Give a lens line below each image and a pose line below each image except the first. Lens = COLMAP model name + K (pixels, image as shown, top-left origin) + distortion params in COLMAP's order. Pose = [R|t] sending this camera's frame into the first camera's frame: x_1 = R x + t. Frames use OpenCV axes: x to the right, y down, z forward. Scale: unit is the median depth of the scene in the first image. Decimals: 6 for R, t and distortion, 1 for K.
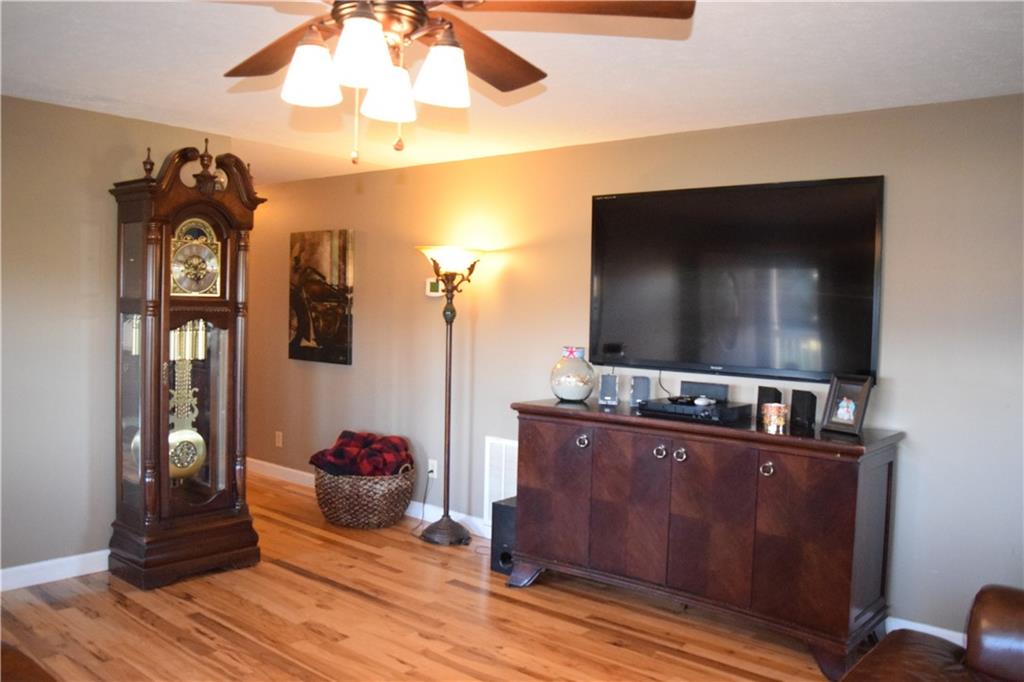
lens RADIAL K [[813.6, 0, 509.6], [0, 813.6, 346.0], [0, 0, 1]] dist [-0.093690, 0.015258]
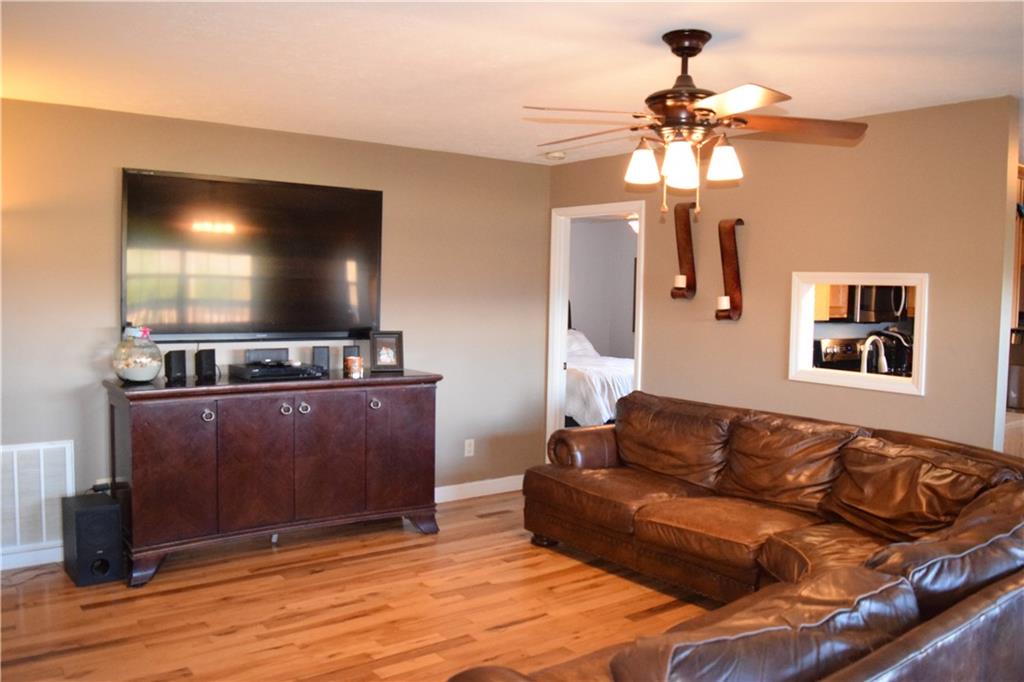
lens RADIAL K [[813.6, 0, 508.2], [0, 813.6, 337.2], [0, 0, 1]] dist [-0.093690, 0.015258]
pose [[0.231668, -0.078202, 0.969647, -0.909256], [0.033225, 0.996818, 0.072455, -0.049128], [-0.972227, 0.015431, 0.233529, 0.436772]]
